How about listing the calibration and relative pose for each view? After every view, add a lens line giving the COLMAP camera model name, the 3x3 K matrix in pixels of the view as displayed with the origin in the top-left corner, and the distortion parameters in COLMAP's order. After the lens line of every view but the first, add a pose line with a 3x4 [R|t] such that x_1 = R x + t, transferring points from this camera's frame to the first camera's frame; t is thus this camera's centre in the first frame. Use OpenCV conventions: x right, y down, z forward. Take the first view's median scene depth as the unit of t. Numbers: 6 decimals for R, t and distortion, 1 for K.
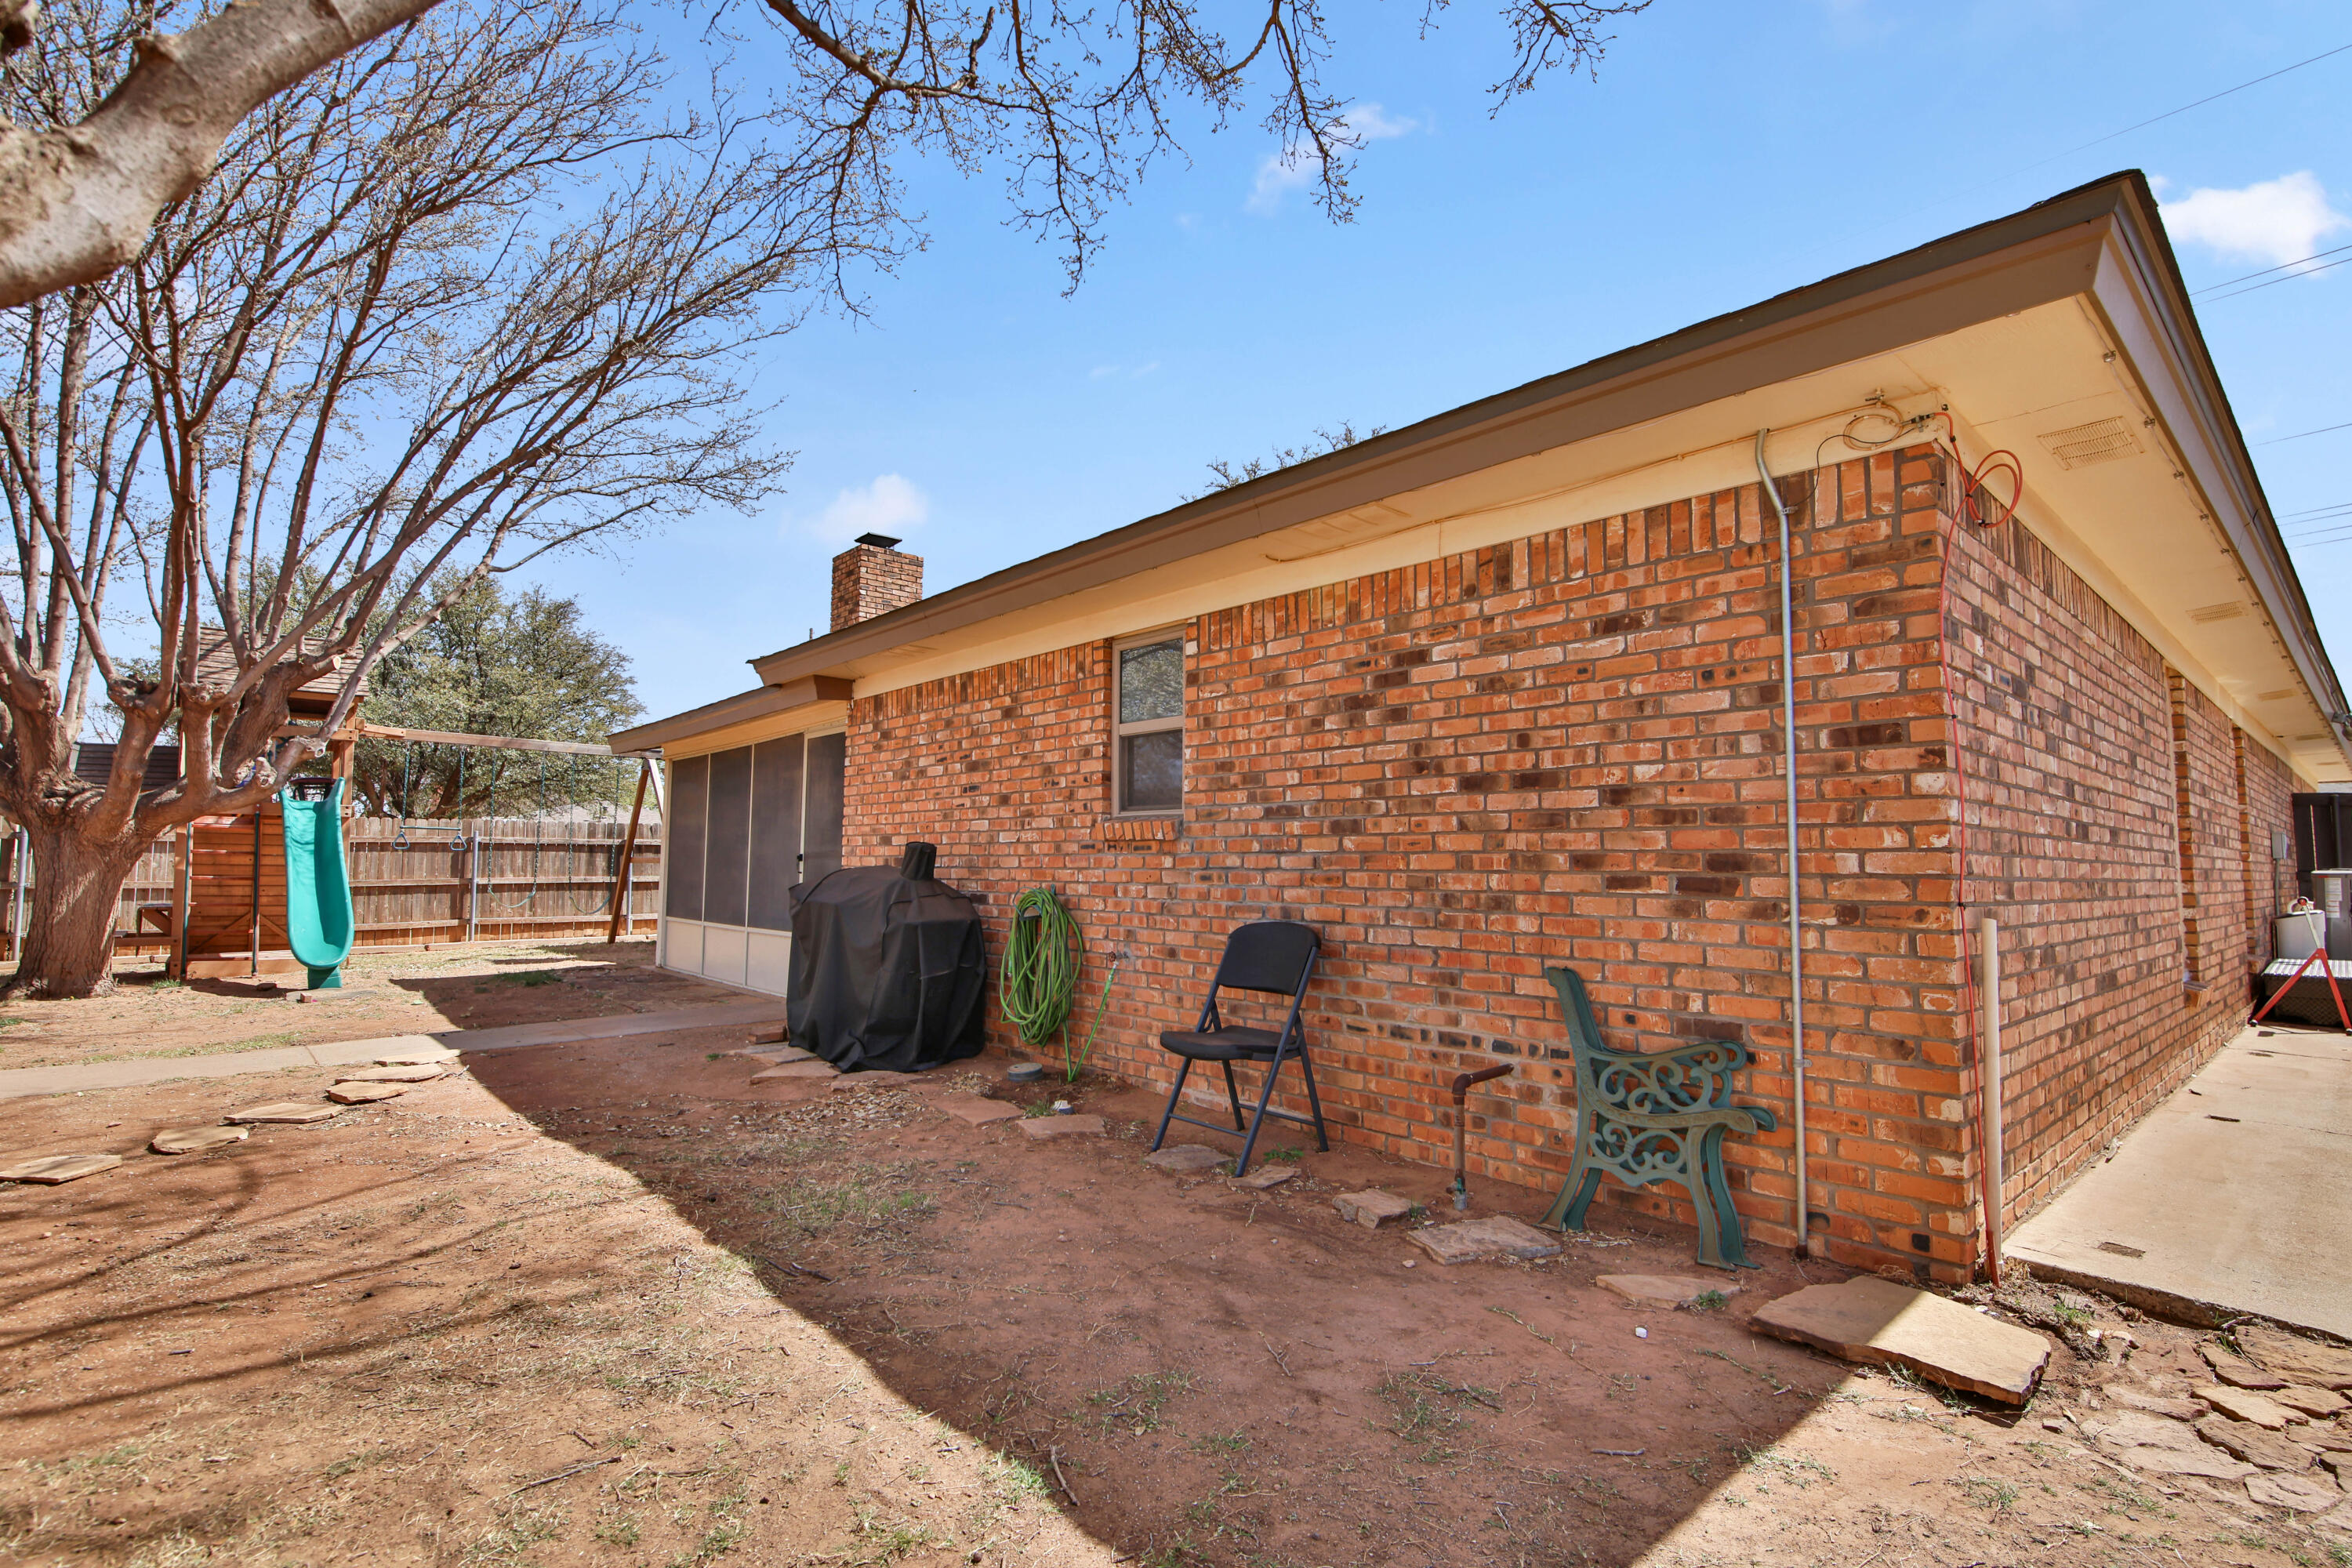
lens RADIAL K [[1116.2, 0, 1176.2], [0, 1116.2, 794.7], [0, 0, 1]] dist [-0.005253, -0.009345]
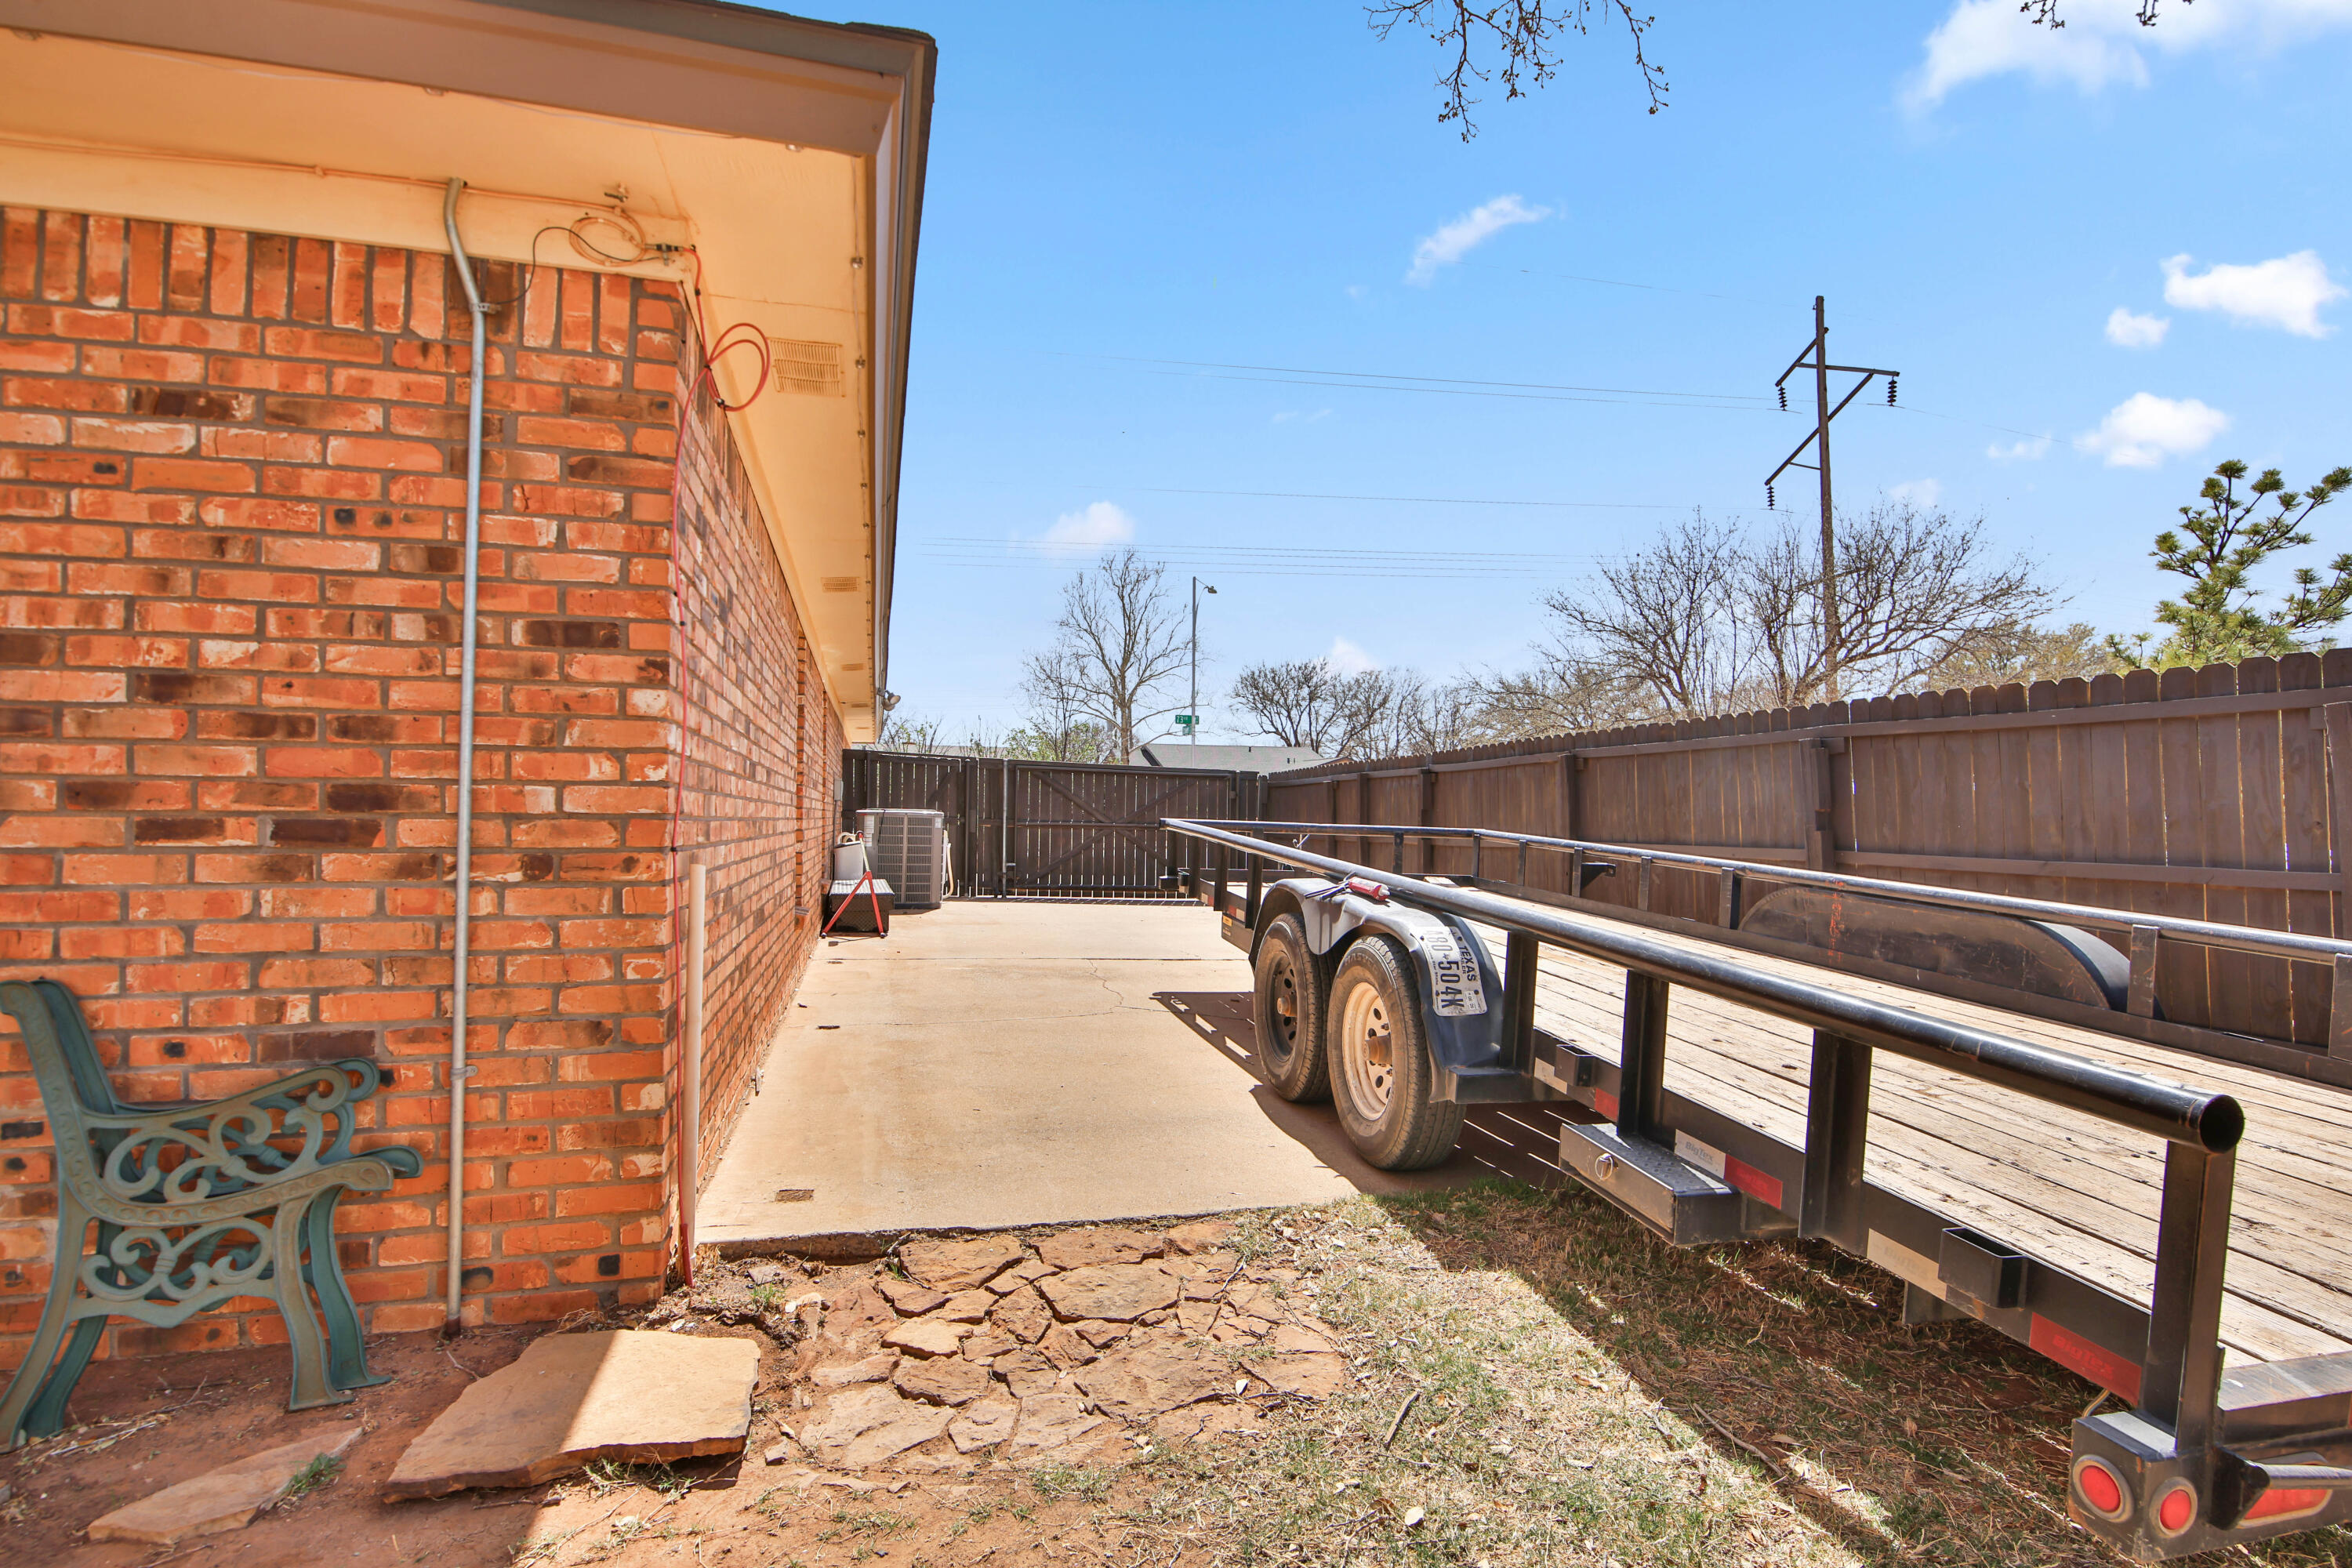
lens RADIAL K [[1088.7, 0, 1176.0], [0, 1088.7, 784.0], [0, 0, 1]] dist [-0.000573, -0.009969]
pose [[0.427973, 0.019176, 0.903588, 0.114903], [-0.059026, 0.998233, 0.006772, 0.019838], [-0.901862, -0.056233, 0.428348, 0.283860]]
